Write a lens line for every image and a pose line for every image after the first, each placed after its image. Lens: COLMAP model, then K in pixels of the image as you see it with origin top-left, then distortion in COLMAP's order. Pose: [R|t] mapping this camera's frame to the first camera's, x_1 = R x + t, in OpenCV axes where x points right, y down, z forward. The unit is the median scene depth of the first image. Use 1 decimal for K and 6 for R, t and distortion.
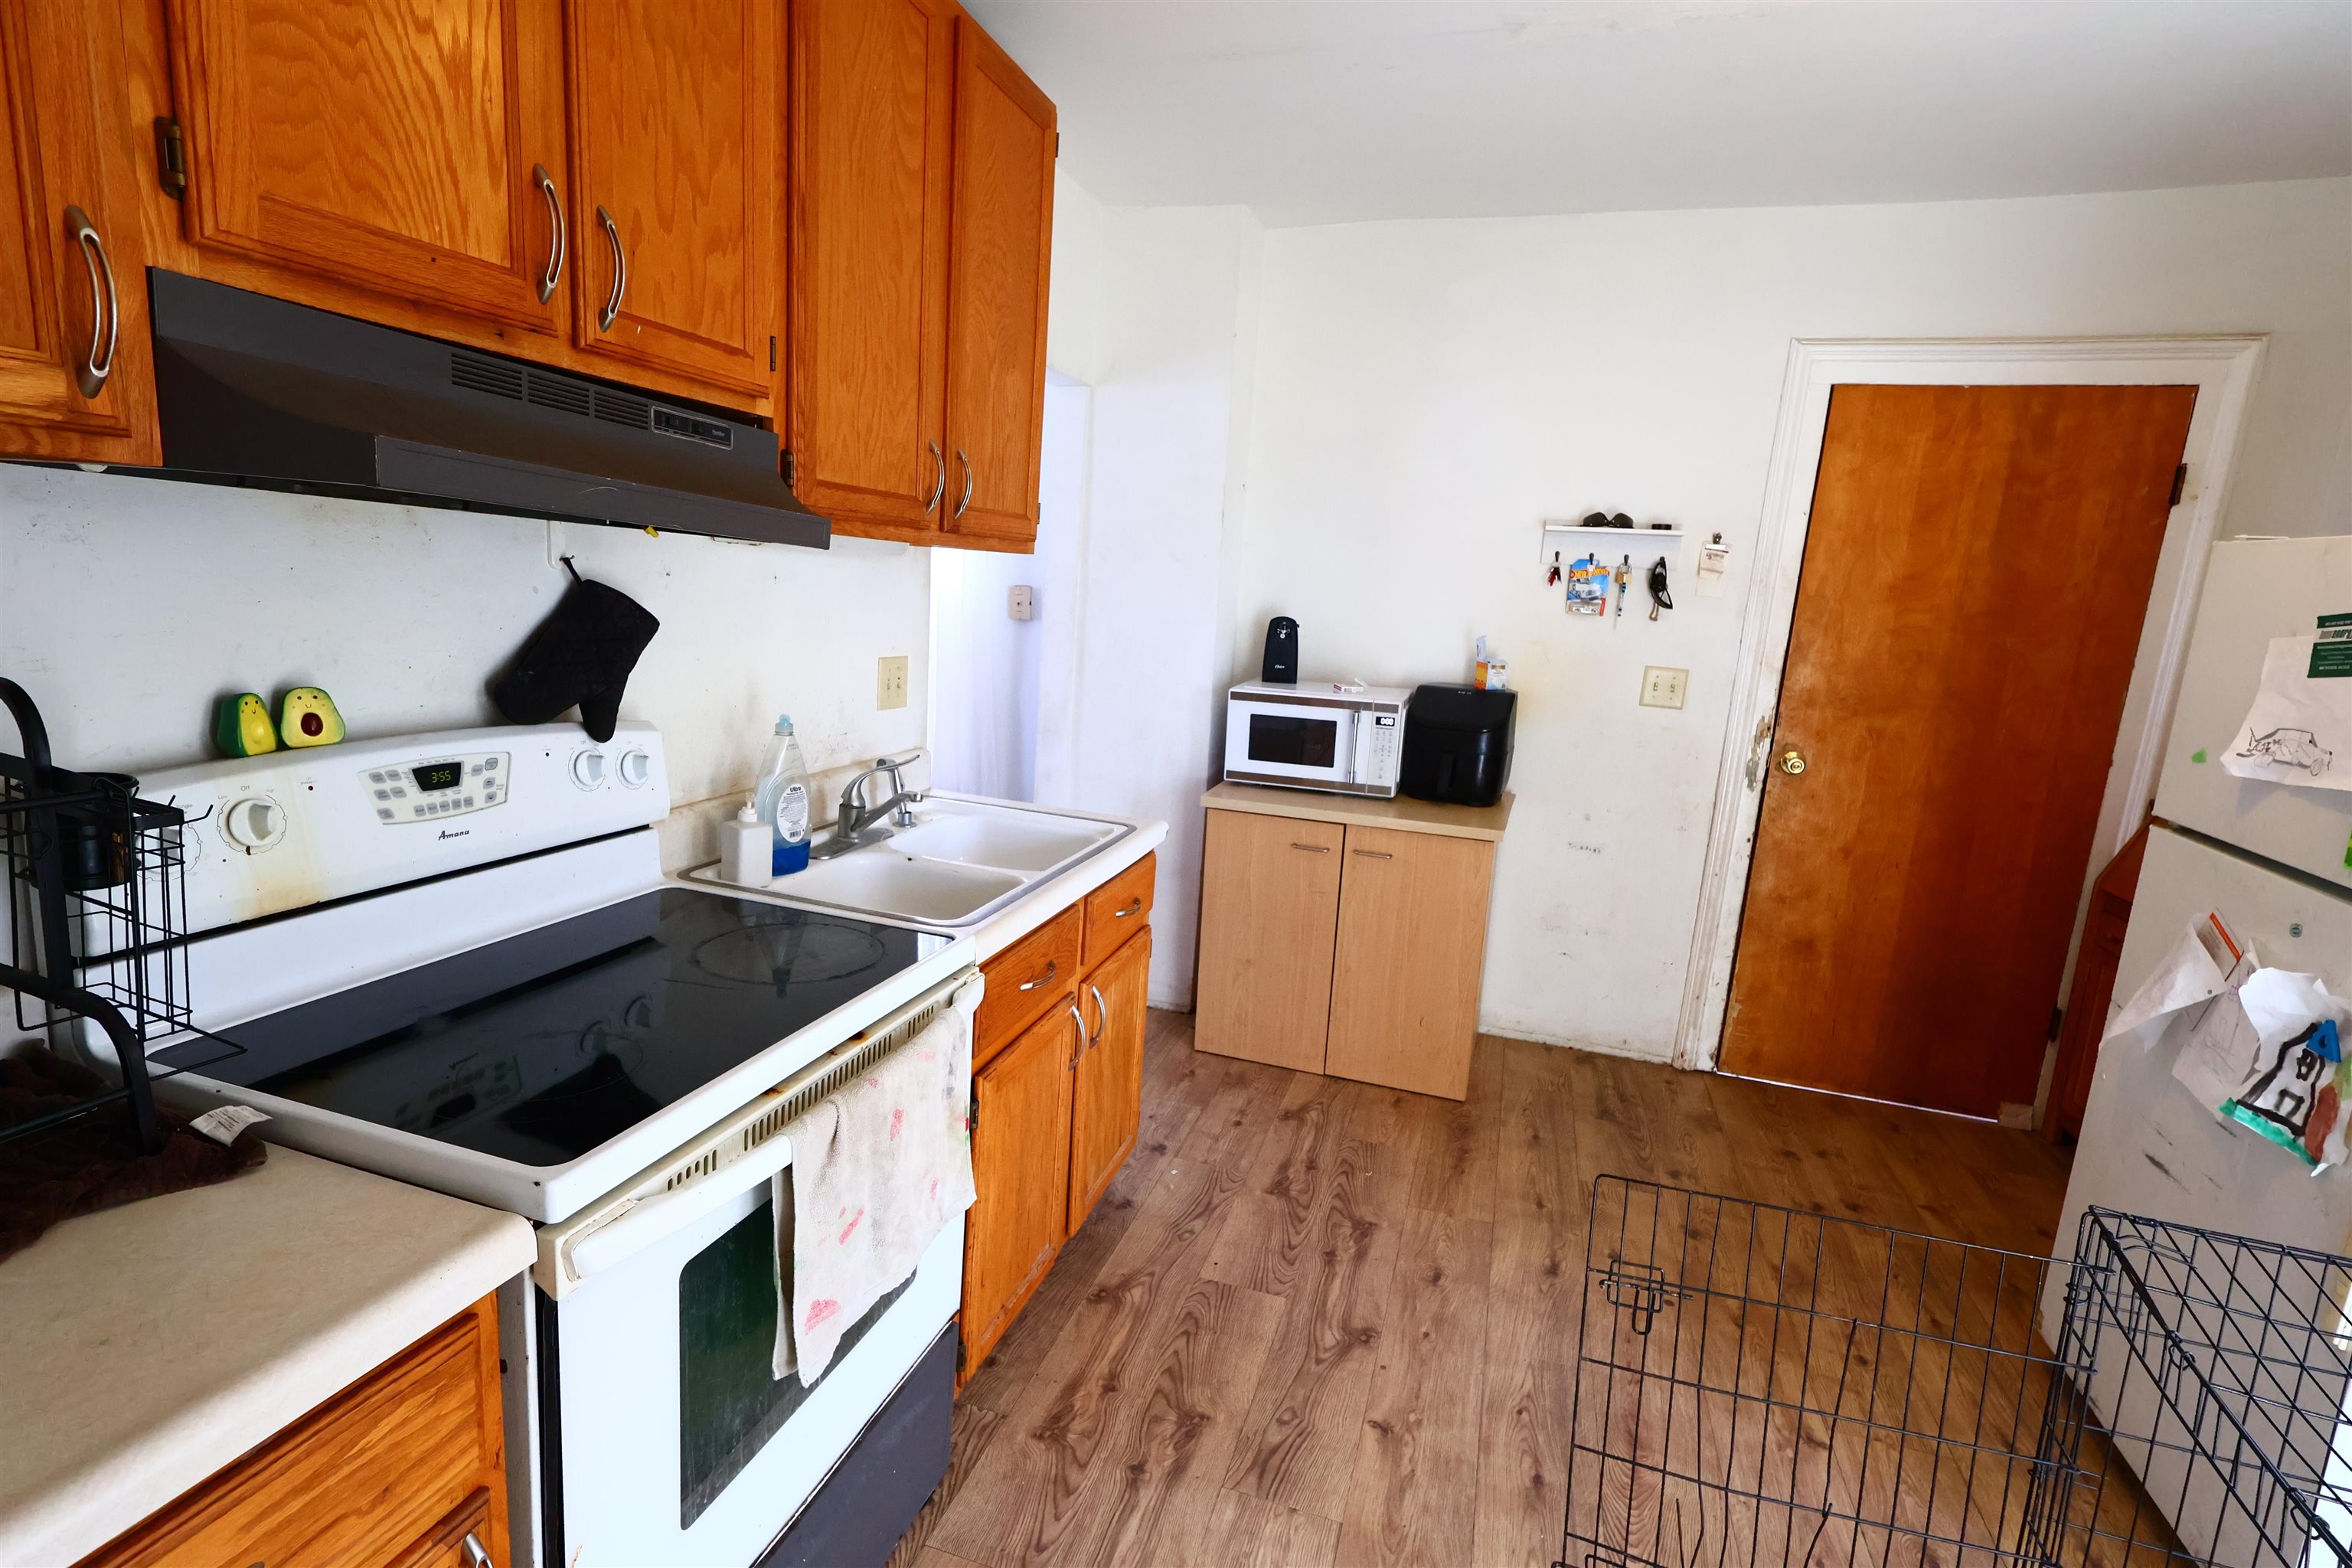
lens RADIAL K [[1084.5, 0, 1176.0], [0, 1084.5, 784.0], [0, 0, 1]] dist [0.001853, 0.000163]
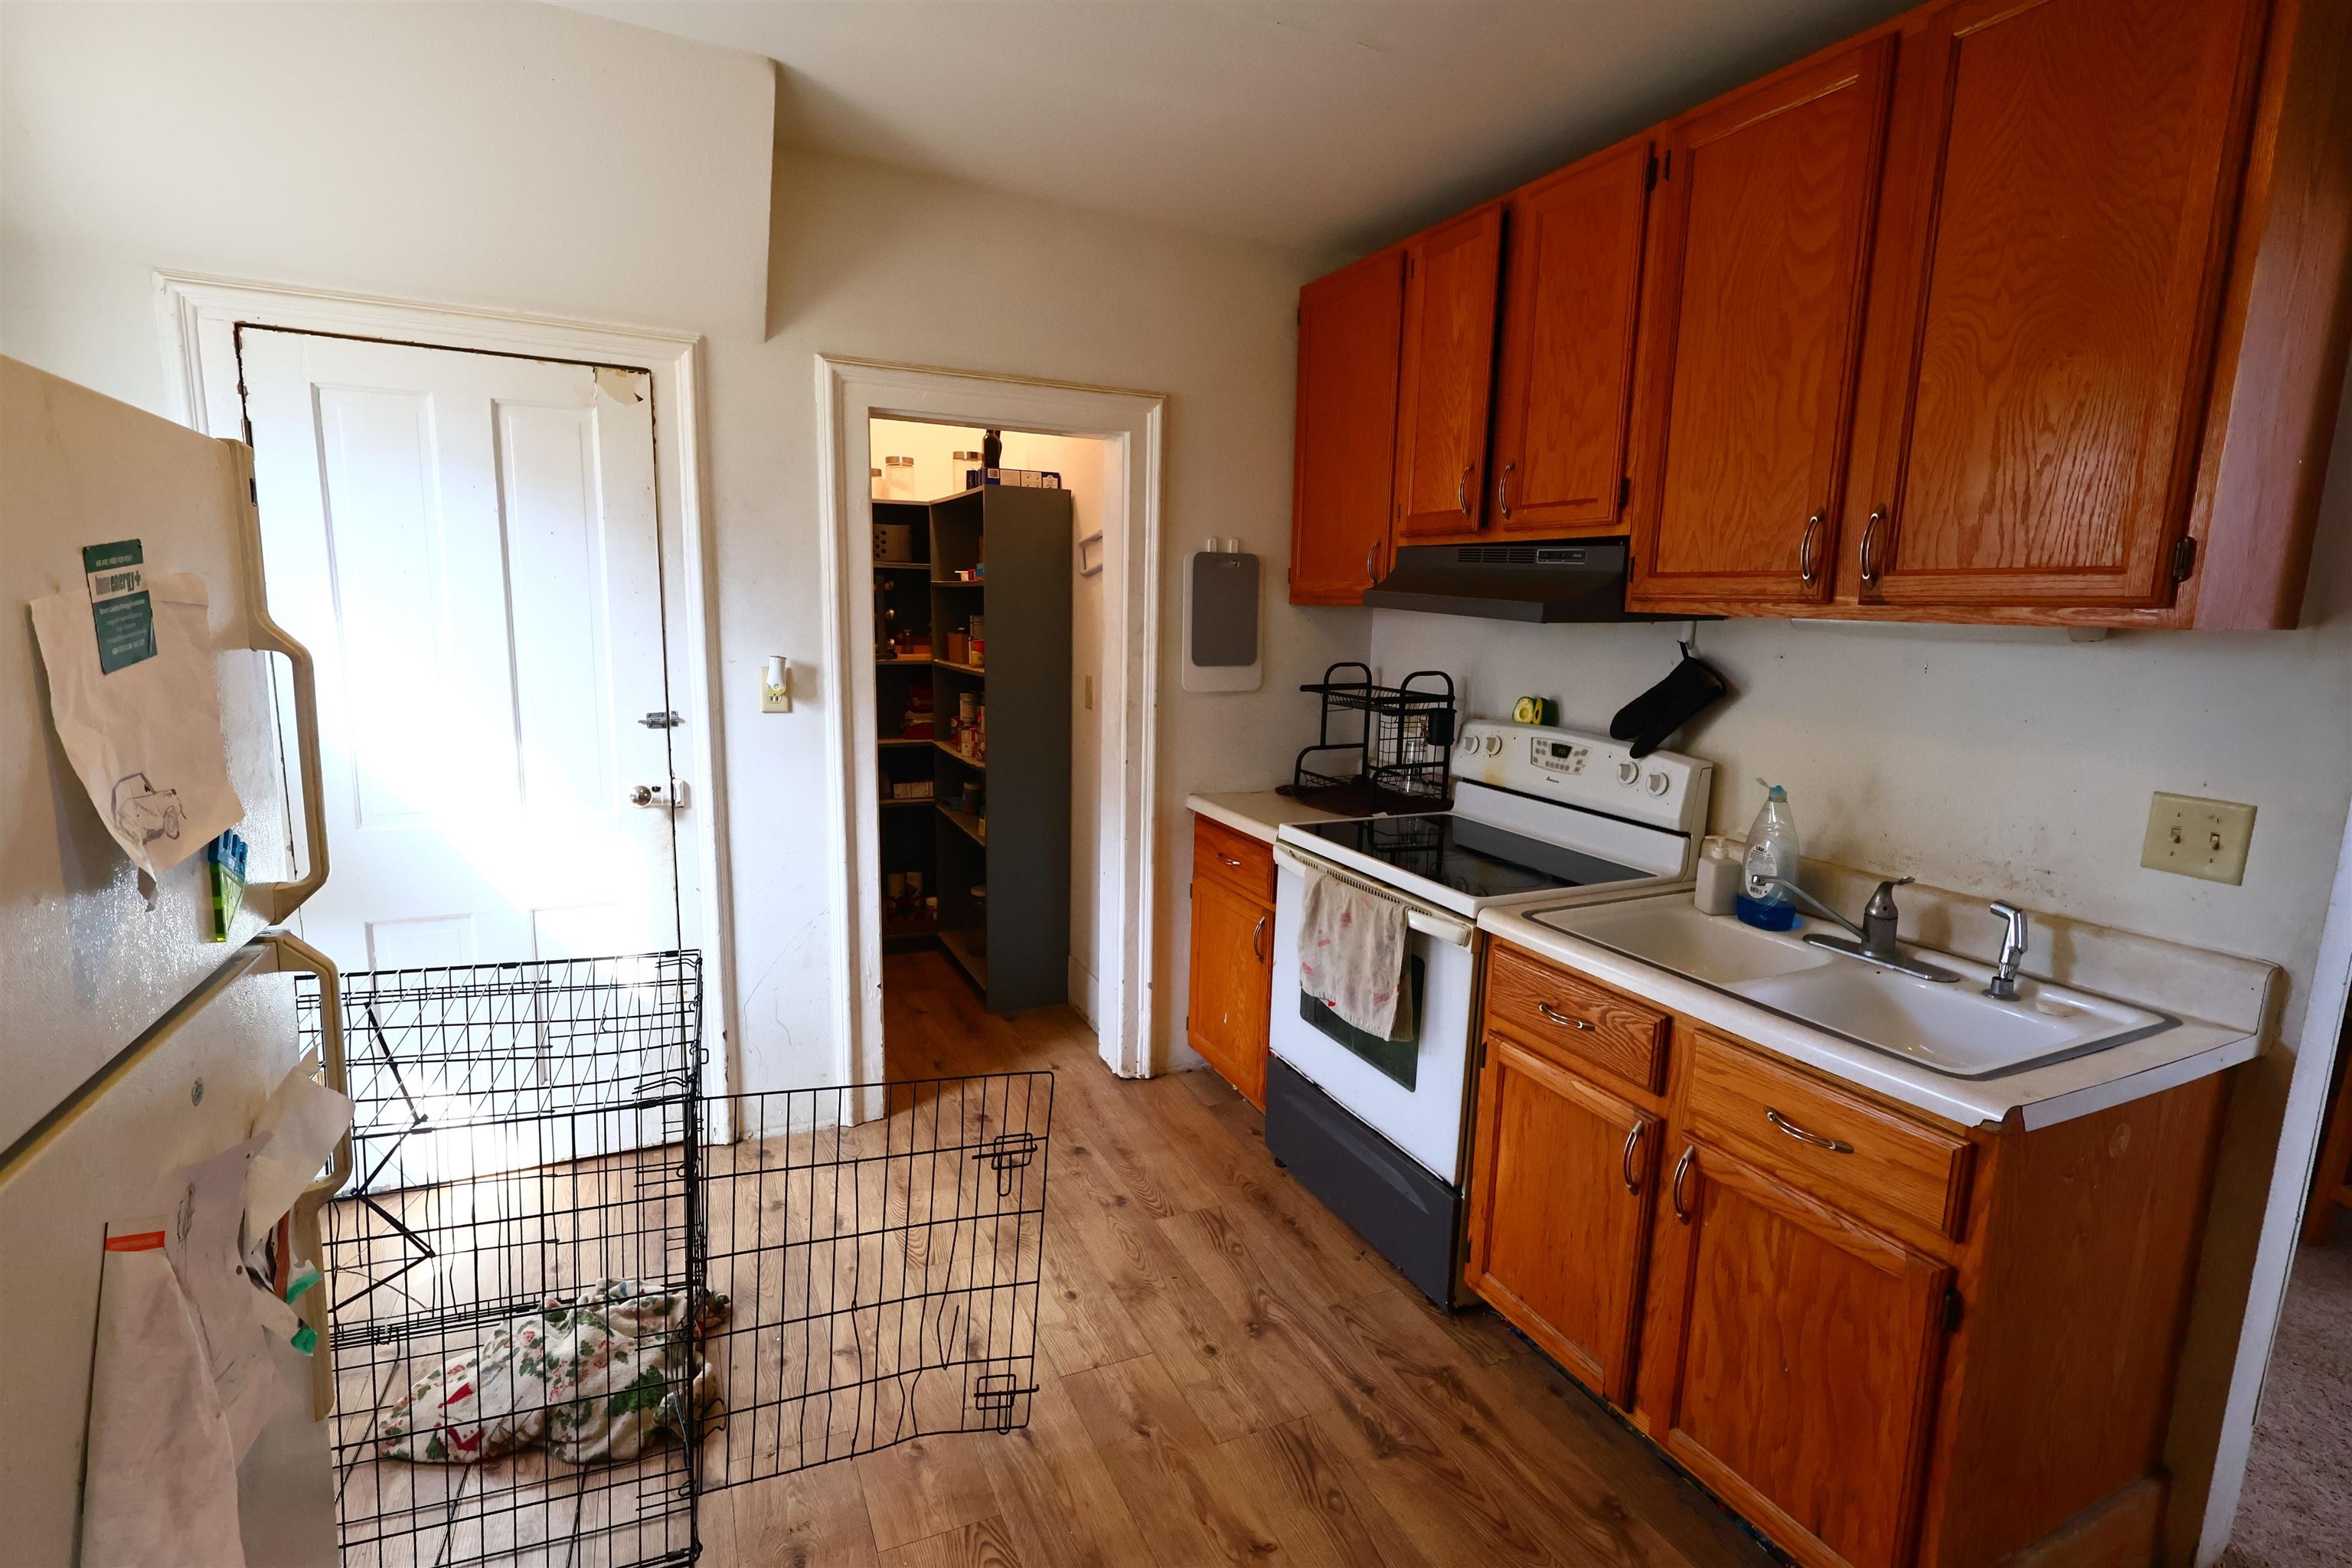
lens RADIAL K [[1084.5, 0, 1176.0], [0, 1084.5, 784.0], [0, 0, 1]] dist [0.001853, 0.000163]
pose [[-0.720618, 0.030829, -0.692646, 0.912614], [-0.202666, 0.946013, 0.252956, -0.236721], [0.663050, 0.322660, -0.675466, 1.467066]]
